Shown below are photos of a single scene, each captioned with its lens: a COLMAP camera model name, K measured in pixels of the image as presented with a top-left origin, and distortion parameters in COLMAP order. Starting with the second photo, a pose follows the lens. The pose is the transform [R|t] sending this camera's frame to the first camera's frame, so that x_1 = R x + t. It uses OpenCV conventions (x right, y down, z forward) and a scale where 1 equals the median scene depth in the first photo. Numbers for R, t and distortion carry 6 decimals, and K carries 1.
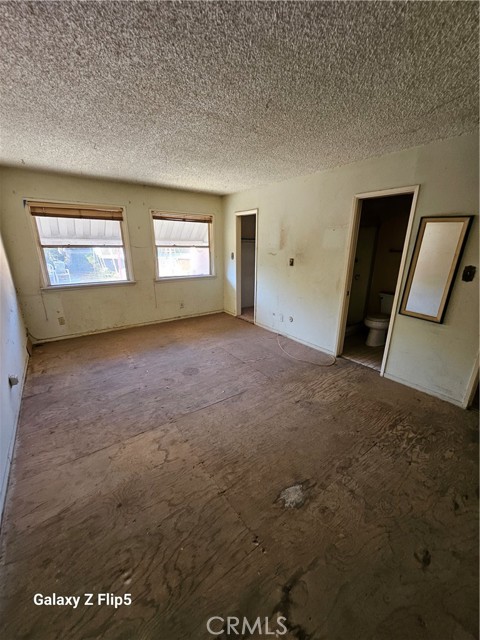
lens RADIAL K [[253.9, 0, 244.1], [0, 253.9, 321.5], [0, 0, 1]] dist [-0.002810, -0.000123]
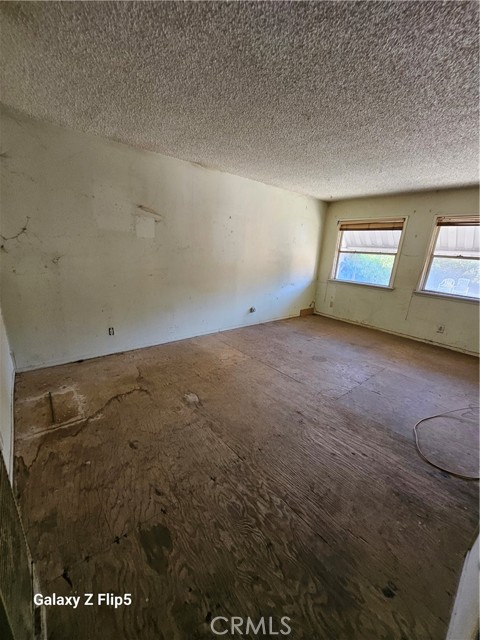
lens RADIAL K [[253.9, 0, 243.5], [0, 253.9, 318.7], [0, 0, 1]] dist [-0.002810, -0.000123]
pose [[0.066457, 0.262319, -0.962690, 0.822486], [-0.343412, 0.911892, 0.224770, -0.103322], [0.936831, 0.315662, 0.150685, 0.483385]]
